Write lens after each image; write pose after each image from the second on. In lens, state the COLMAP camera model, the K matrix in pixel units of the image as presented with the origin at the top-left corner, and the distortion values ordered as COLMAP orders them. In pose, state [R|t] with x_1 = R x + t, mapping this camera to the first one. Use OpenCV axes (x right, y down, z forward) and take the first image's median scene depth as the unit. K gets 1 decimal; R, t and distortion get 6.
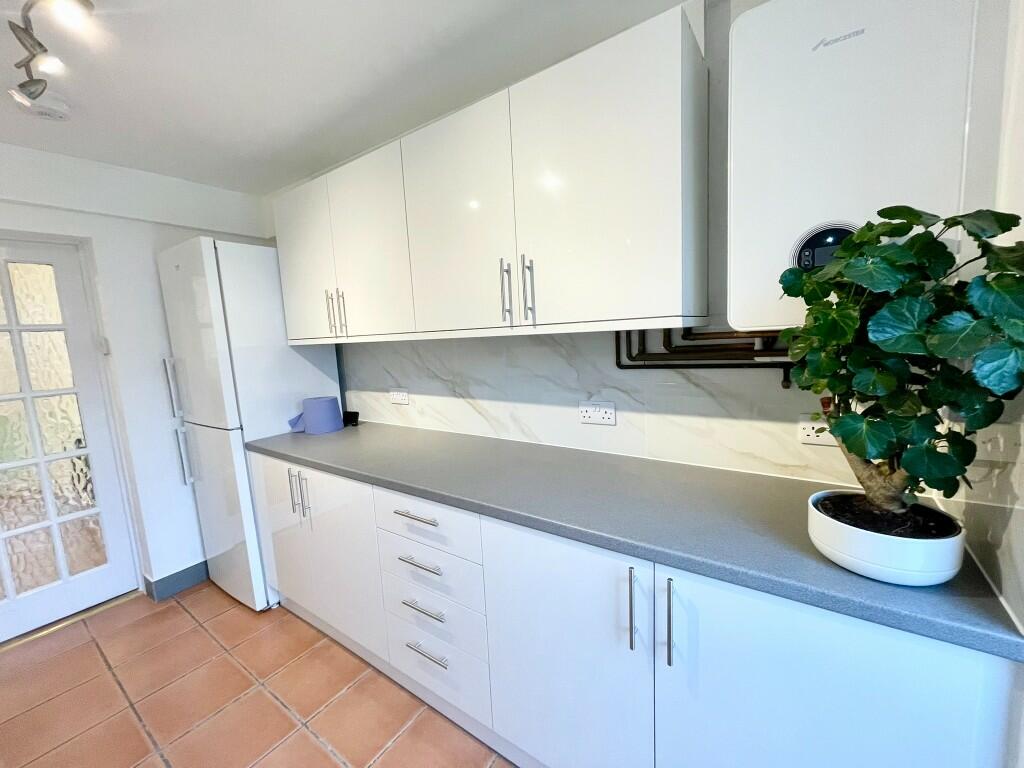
lens RADIAL K [[413.6, 0, 515.9], [0, 413.6, 386.5], [0, 0, 1]] dist [-0.000908, -0.000300]
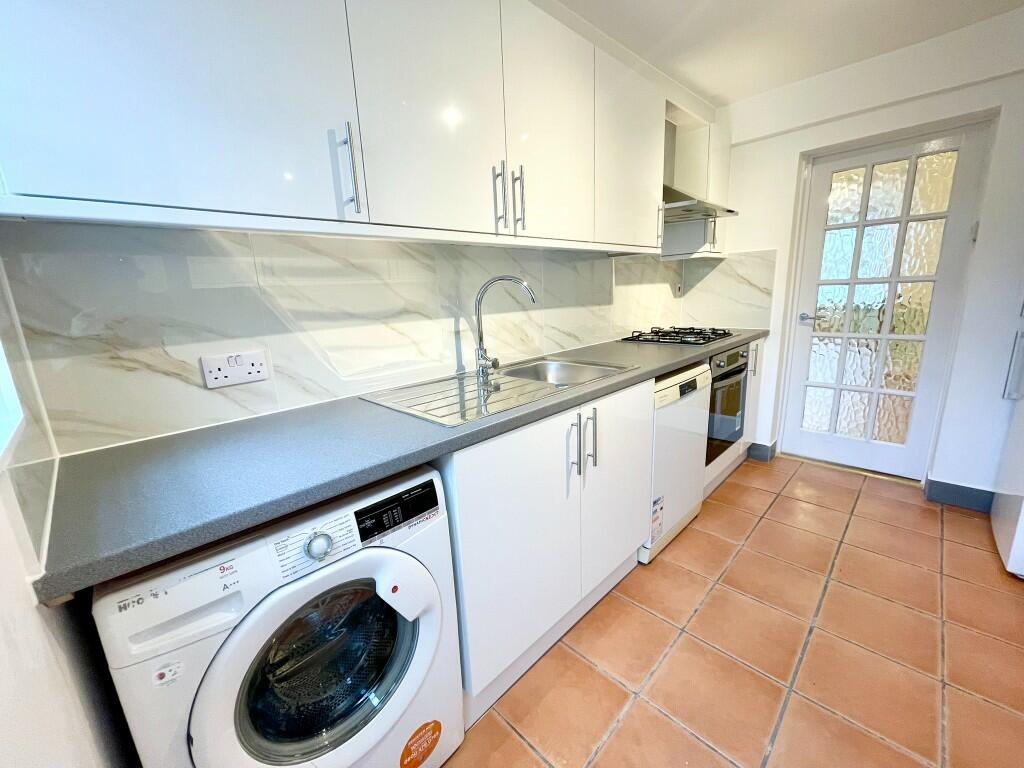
lens RADIAL K [[413.6, 0, 514.4], [0, 413.6, 386.4], [0, 0, 1]] dist [-0.000908, -0.000300]
pose [[-0.163226, 0.279527, -0.946161, 0.192119], [-0.081004, 0.951988, 0.295223, 0.051647], [0.983258, 0.124832, -0.132747, 0.135175]]
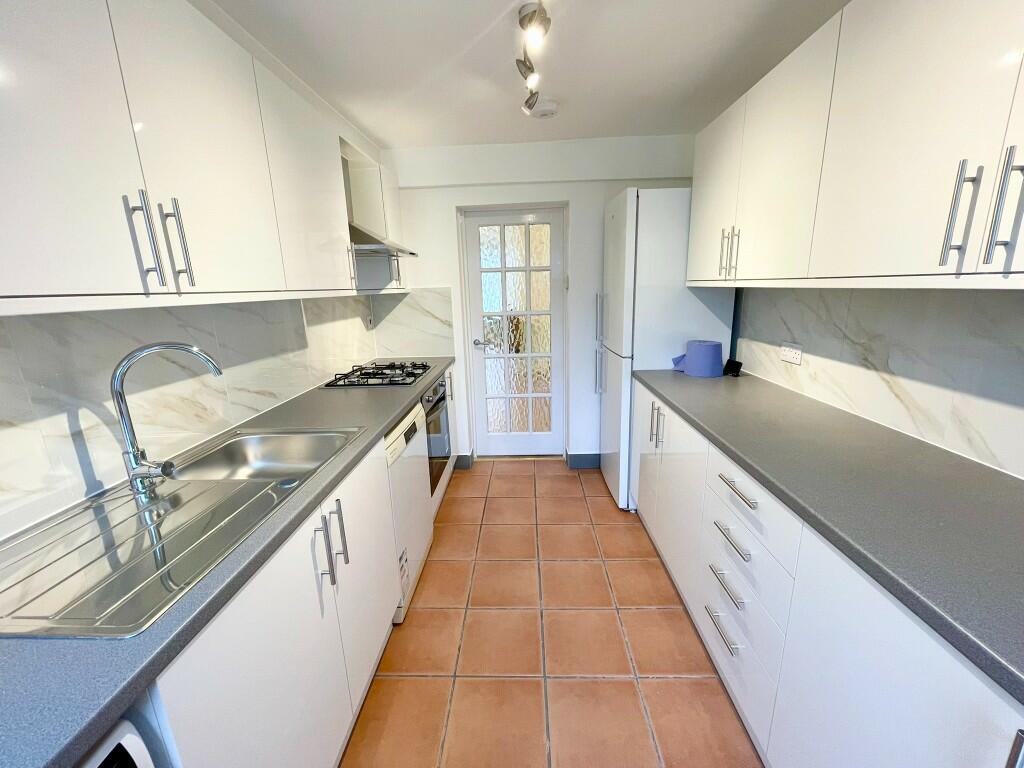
lens RADIAL K [[413.6, 0, 512.5], [0, 413.6, 386.2], [0, 0, 1]] dist [-0.000908, -0.000300]
pose [[0.552838, 0.231113, -0.800598, 0.102758], [-0.111401, 0.972643, 0.203852, -0.021426], [0.825808, -0.023510, 0.563461, 0.061163]]
